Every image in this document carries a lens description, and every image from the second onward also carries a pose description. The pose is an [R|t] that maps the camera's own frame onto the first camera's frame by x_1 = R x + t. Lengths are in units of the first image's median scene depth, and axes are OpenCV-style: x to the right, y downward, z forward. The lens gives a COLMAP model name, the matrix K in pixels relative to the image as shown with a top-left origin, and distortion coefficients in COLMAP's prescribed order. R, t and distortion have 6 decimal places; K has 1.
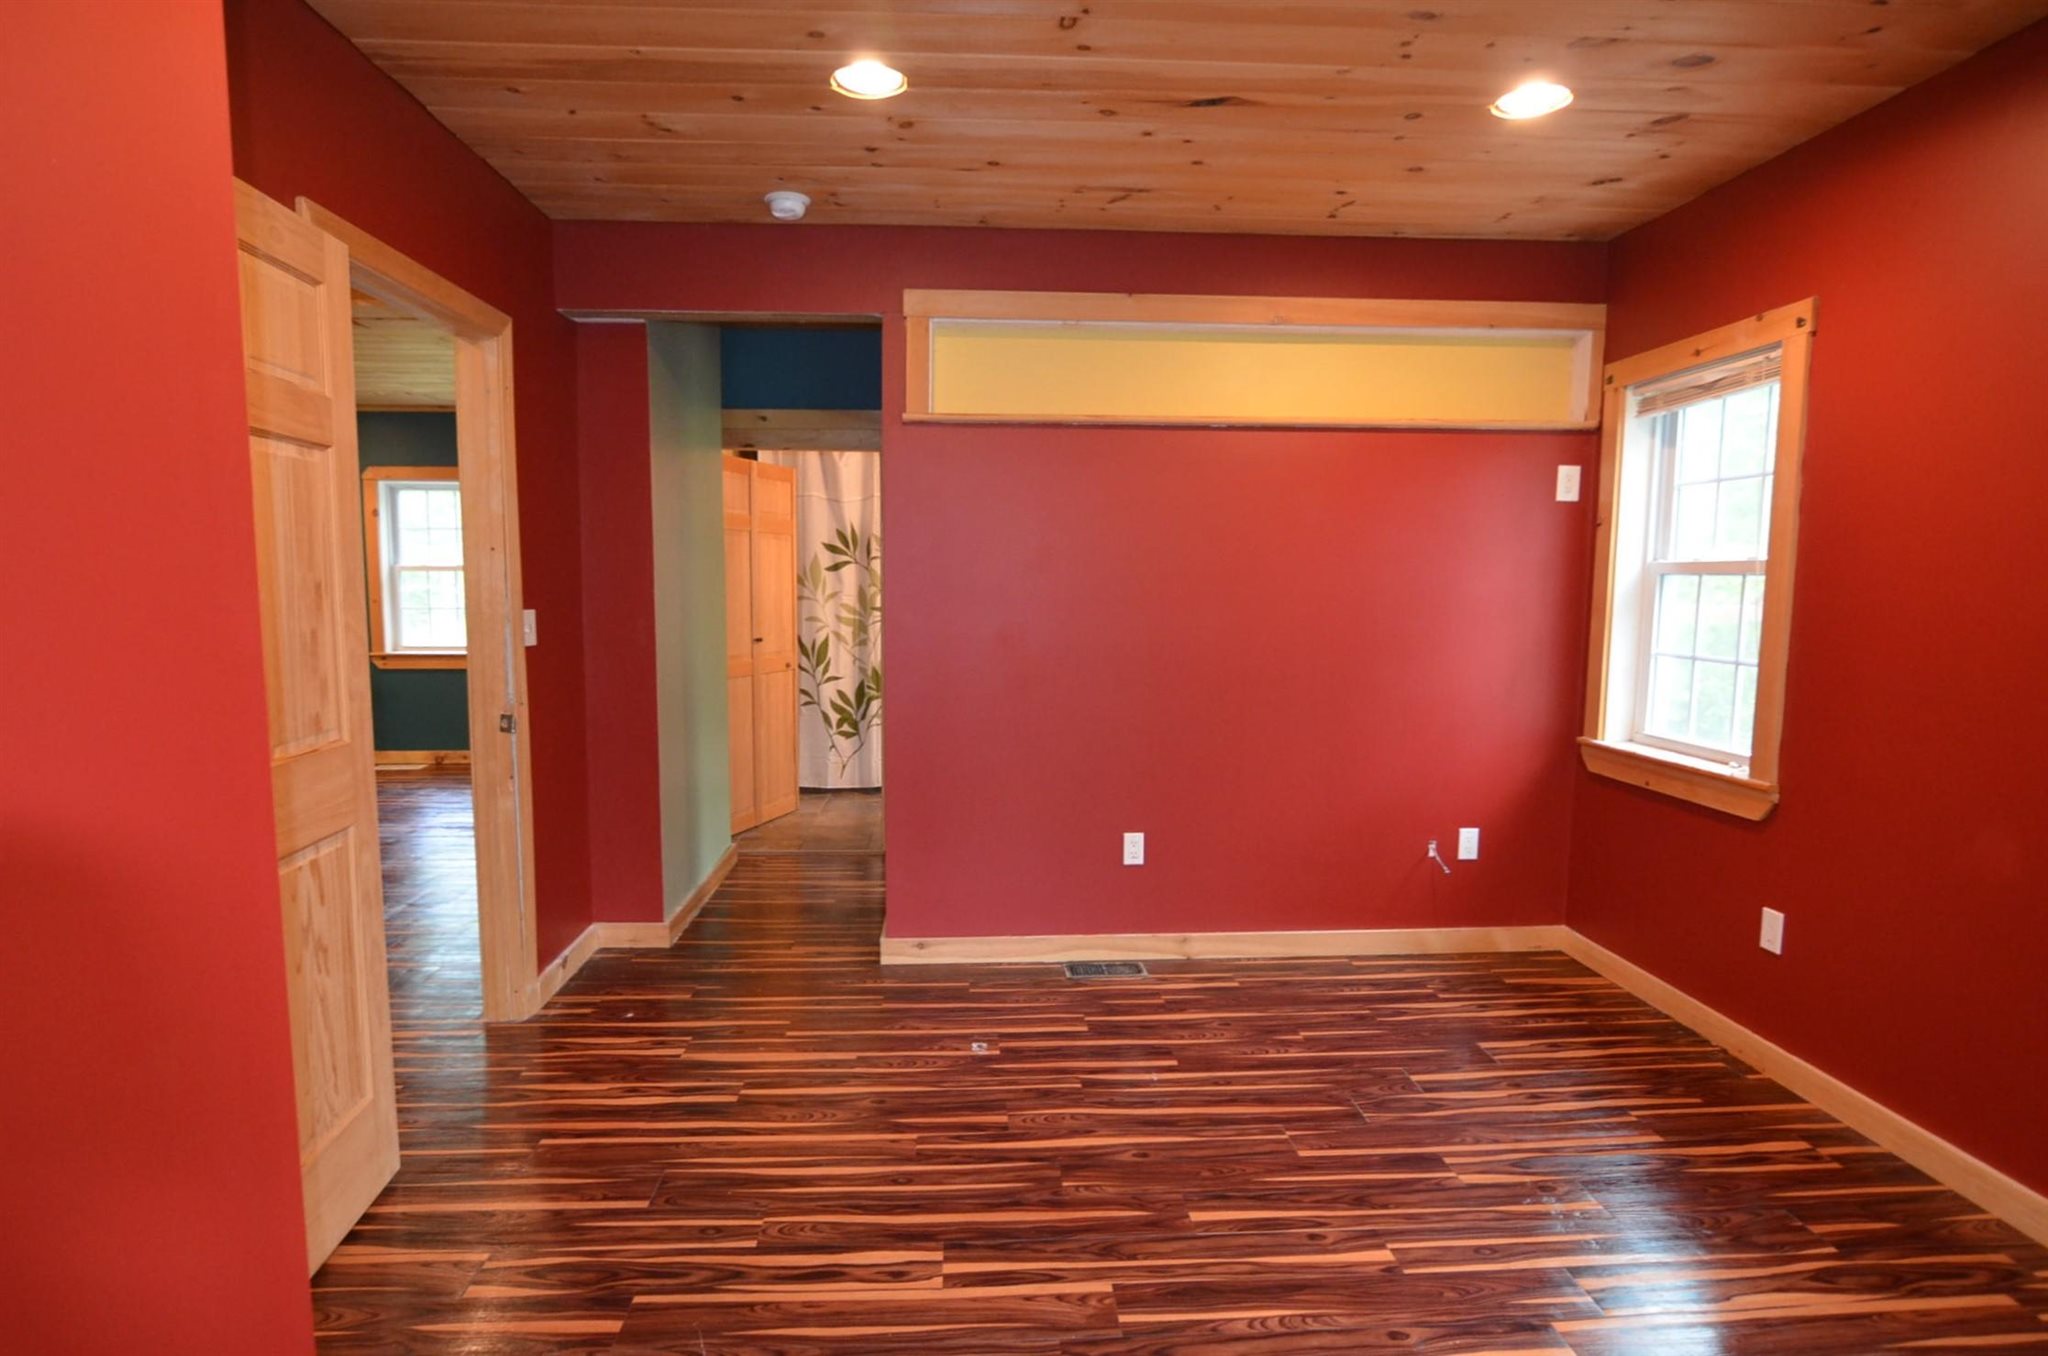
lens RADIAL K [[1027.4, 0, 1024.0], [0, 1027.4, 678.0], [0, 0, 1]] dist [-0.000282, -0.000159]
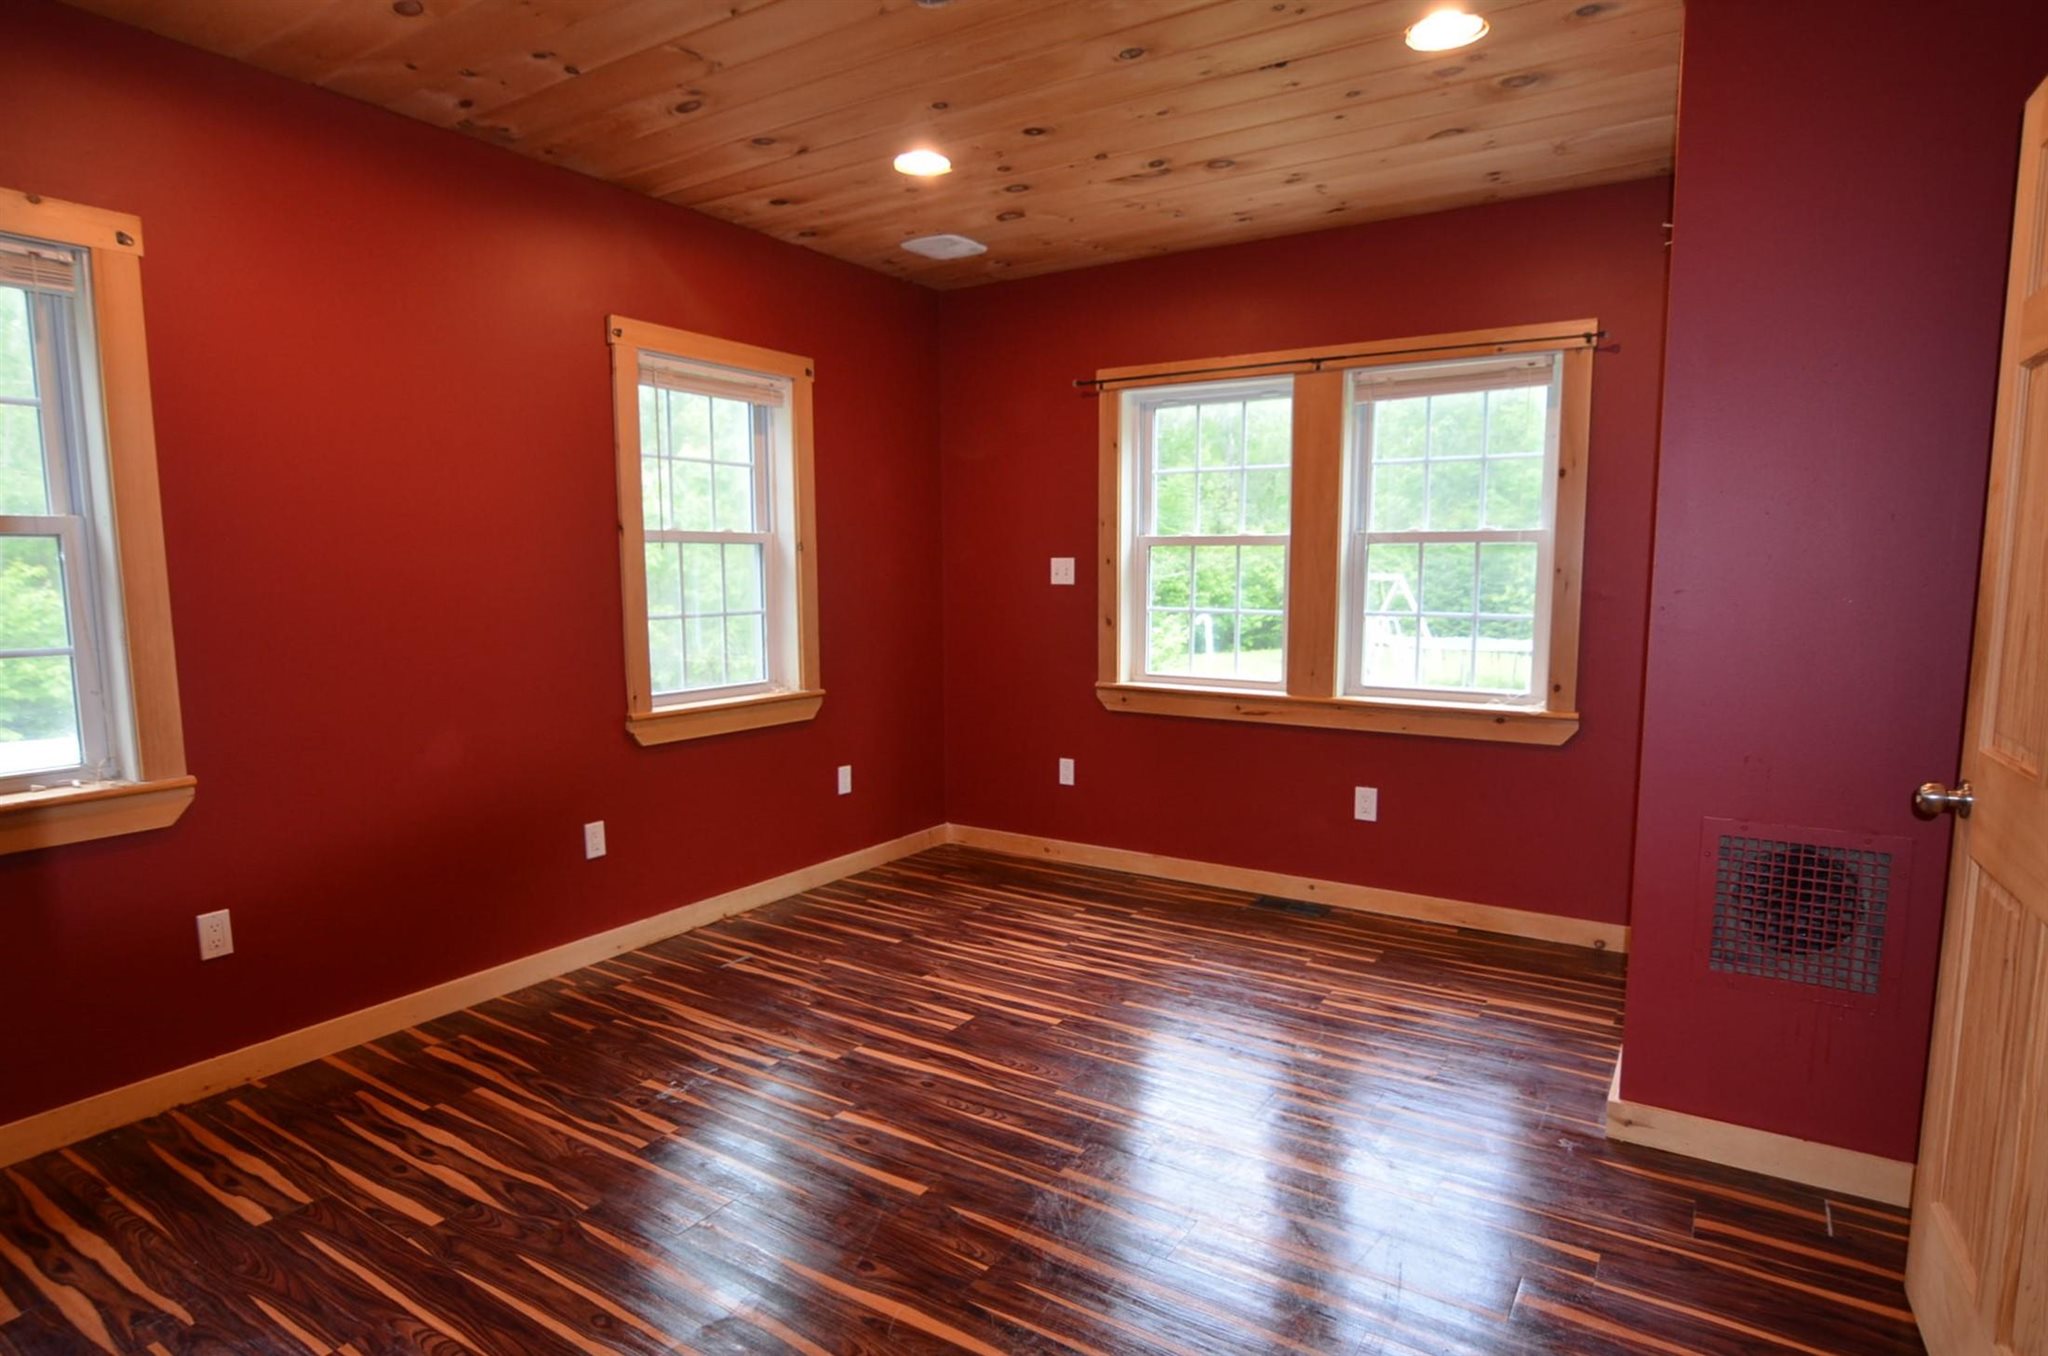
lens RADIAL K [[1027.4, 0, 1024.0], [0, 1027.4, 678.0], [0, 0, 1]] dist [-0.000282, -0.000159]
pose [[-0.781145, -0.069893, 0.620425, -0.386440], [0.055844, 0.981910, 0.180926, -0.102844], [-0.621847, 0.175976, -0.763111, 1.271810]]
